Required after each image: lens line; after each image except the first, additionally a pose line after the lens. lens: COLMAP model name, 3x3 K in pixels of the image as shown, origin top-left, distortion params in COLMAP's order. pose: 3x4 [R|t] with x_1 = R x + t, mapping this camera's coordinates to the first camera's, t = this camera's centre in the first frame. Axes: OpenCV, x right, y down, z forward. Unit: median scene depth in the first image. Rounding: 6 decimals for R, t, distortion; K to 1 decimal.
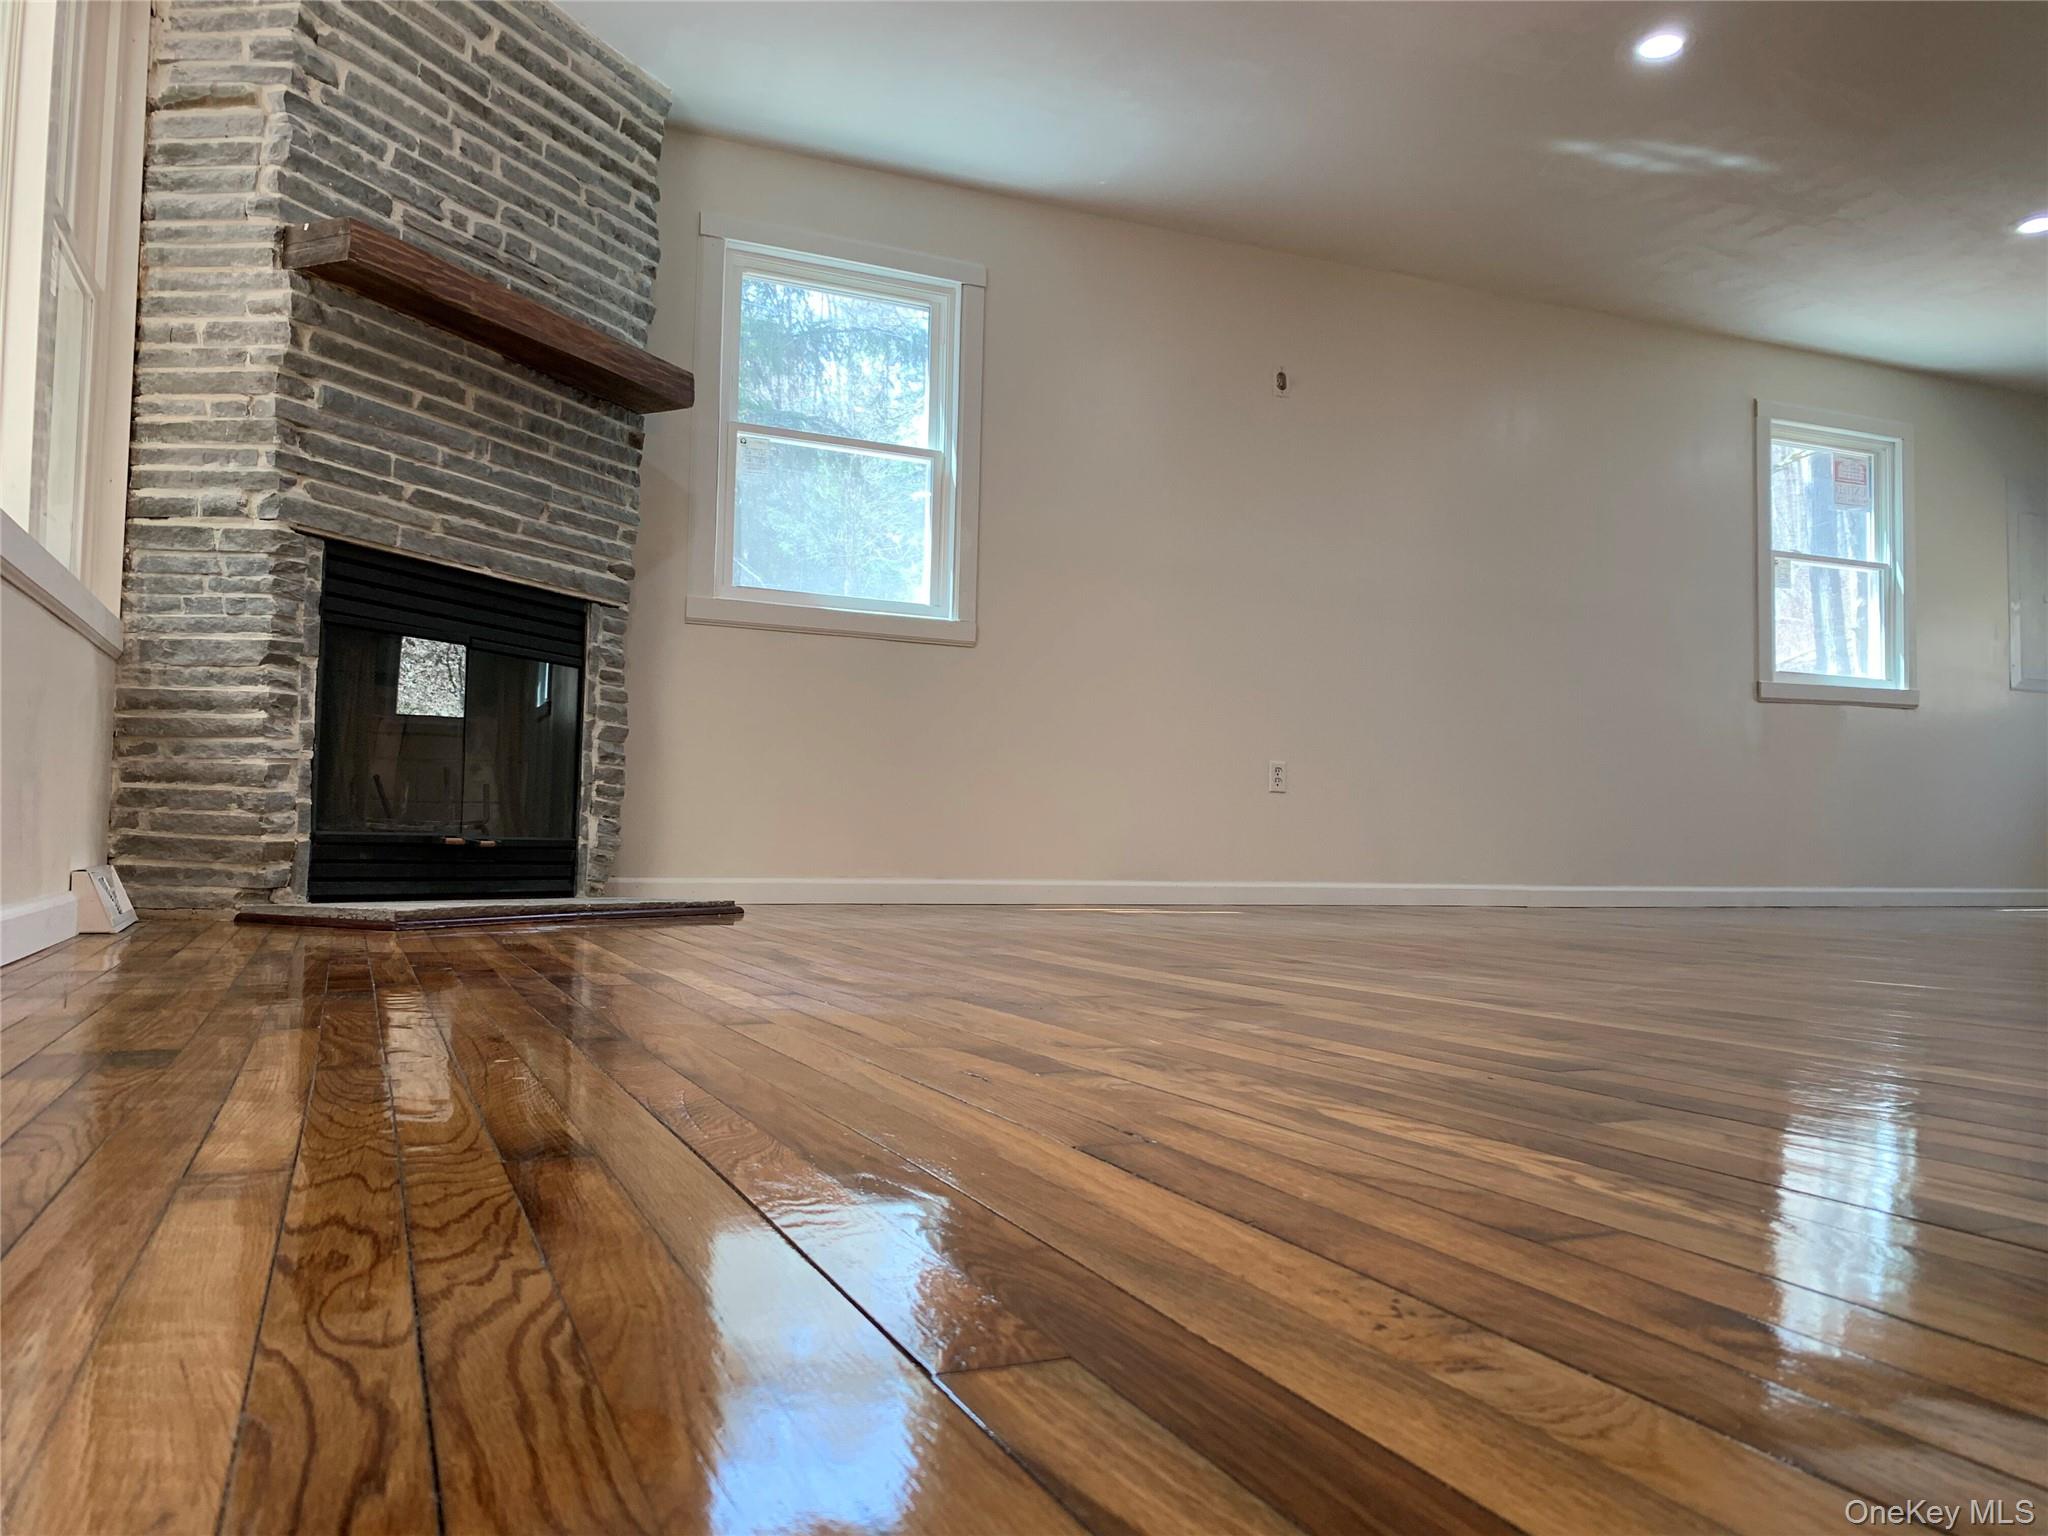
lens RADIAL K [[1557.8, 0, 1035.6], [0, 1557.8, 756.1], [0, 0, 1]] dist [0.051413, -0.072962]
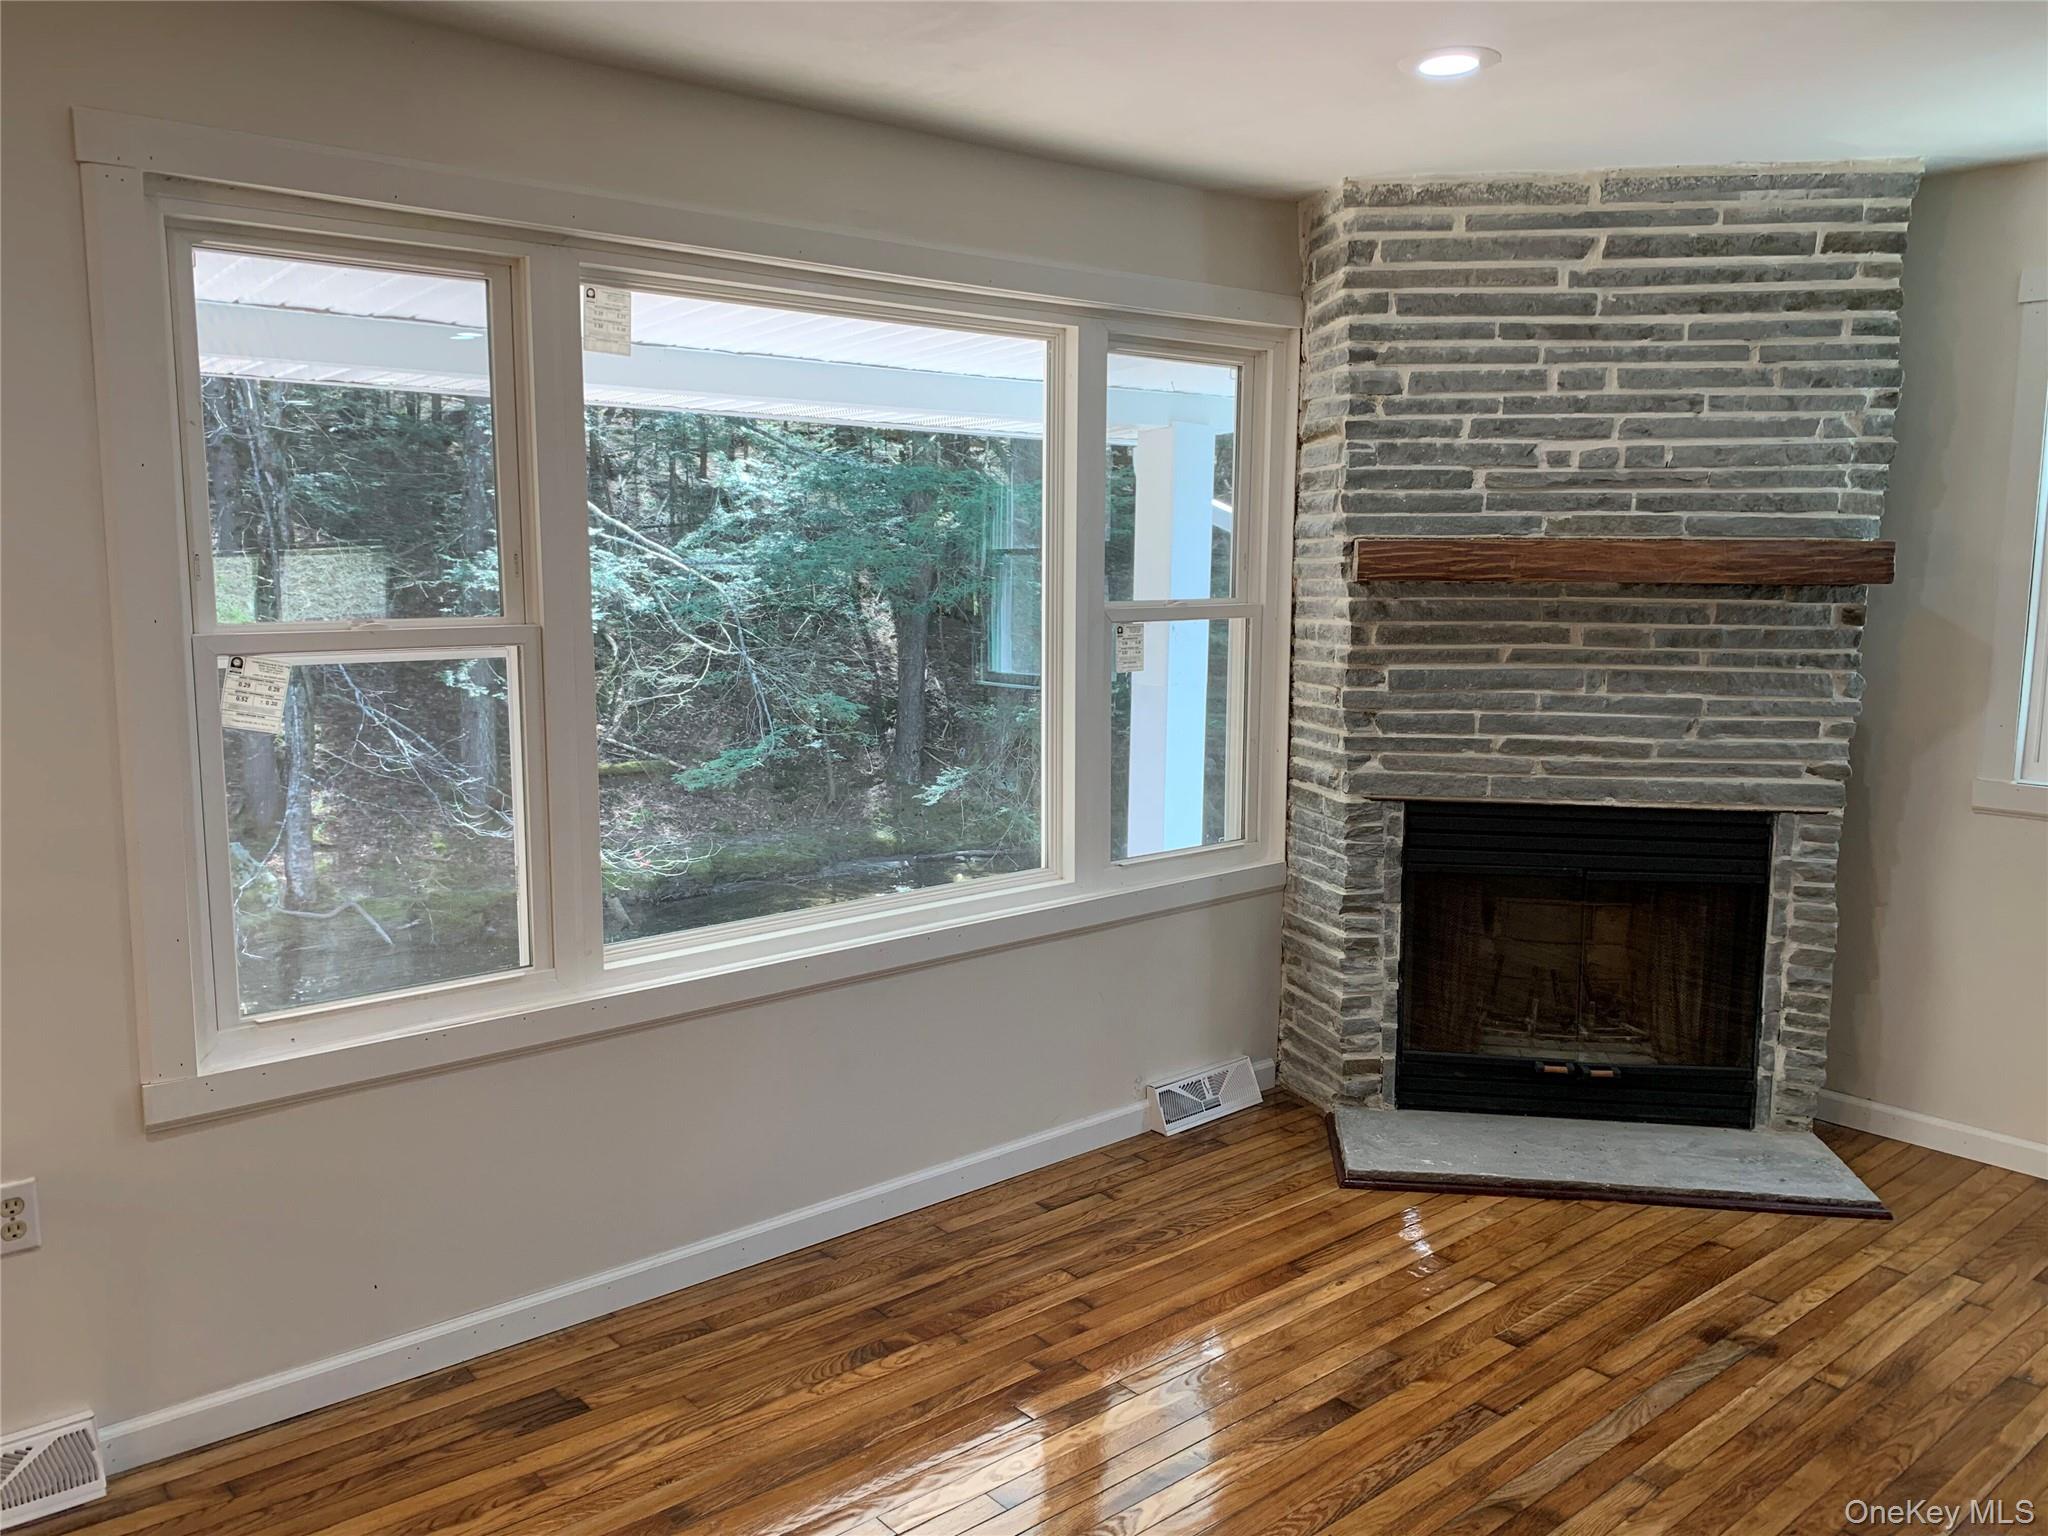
lens RADIAL K [[1557.8, 0, 1027.1], [0, 1557.8, 750.0], [0, 0, 1]] dist [0.051413, -0.072962]
pose [[0.282755, 0.101621, -0.953794, 0.510776], [0.056900, 0.990844, 0.122437, -0.309130], [0.957503, -0.088891, 0.274383, 0.408074]]
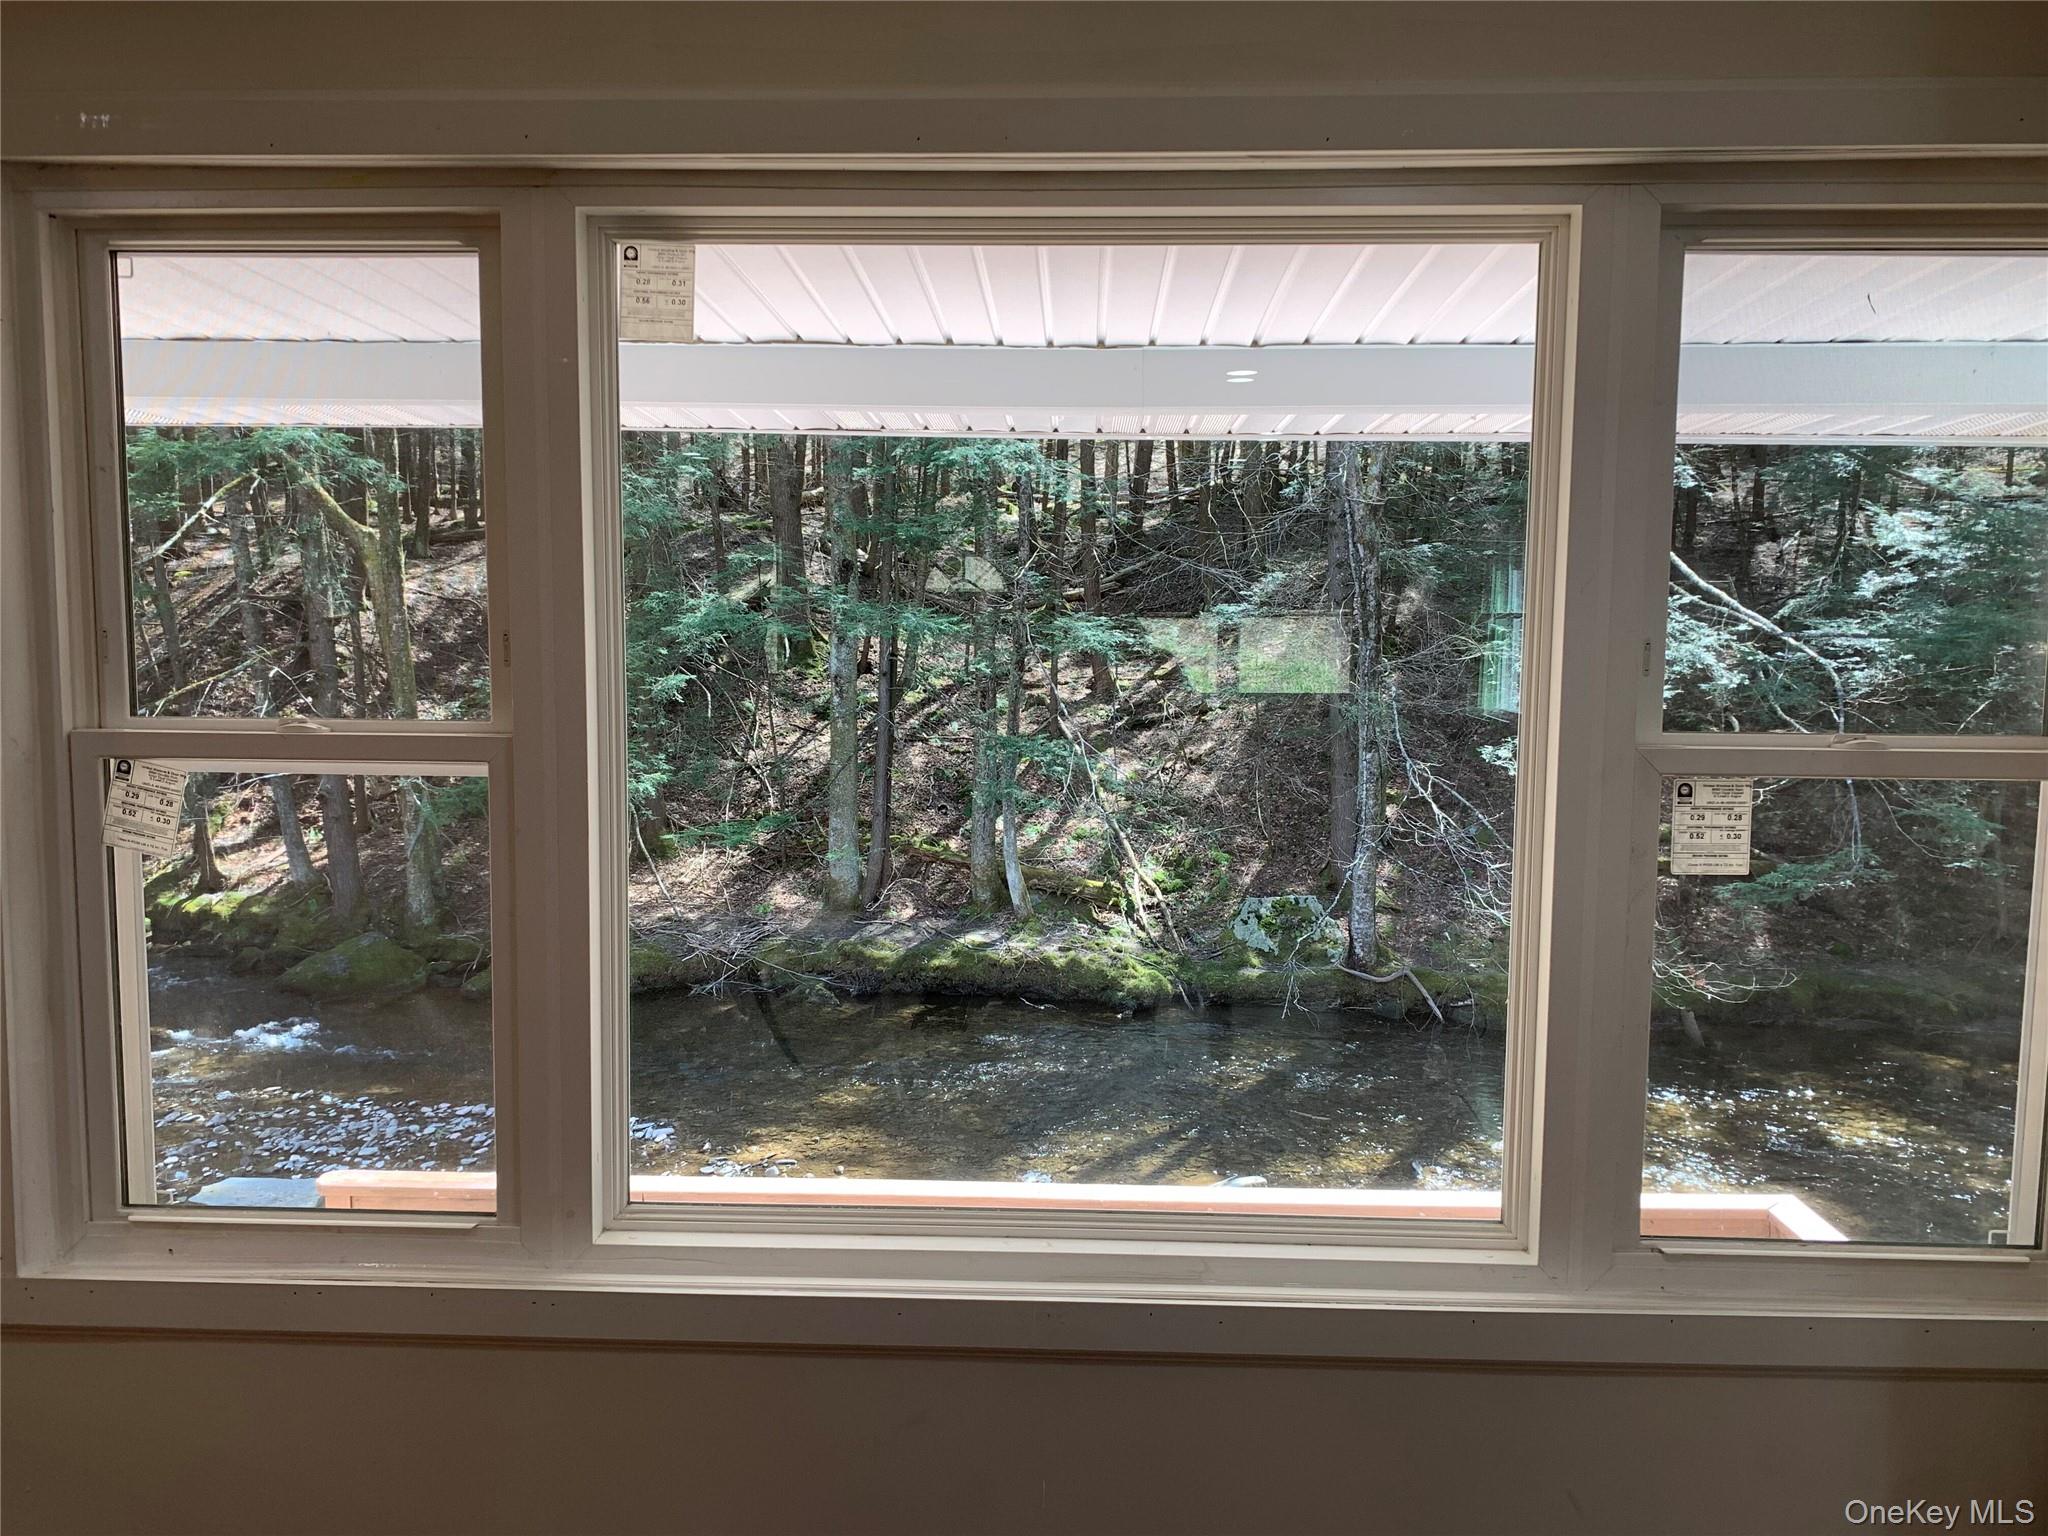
lens RADIAL K [[1557.8, 0, 1012.1], [0, 1557.8, 754.8], [0, 0, 1]] dist [0.051413, -0.072962]
pose [[-0.438134, 0.057508, -0.897068, 0.100477], [0.032490, 0.998313, 0.048130, -0.302847], [0.898322, -0.008058, -0.439263, 0.792958]]
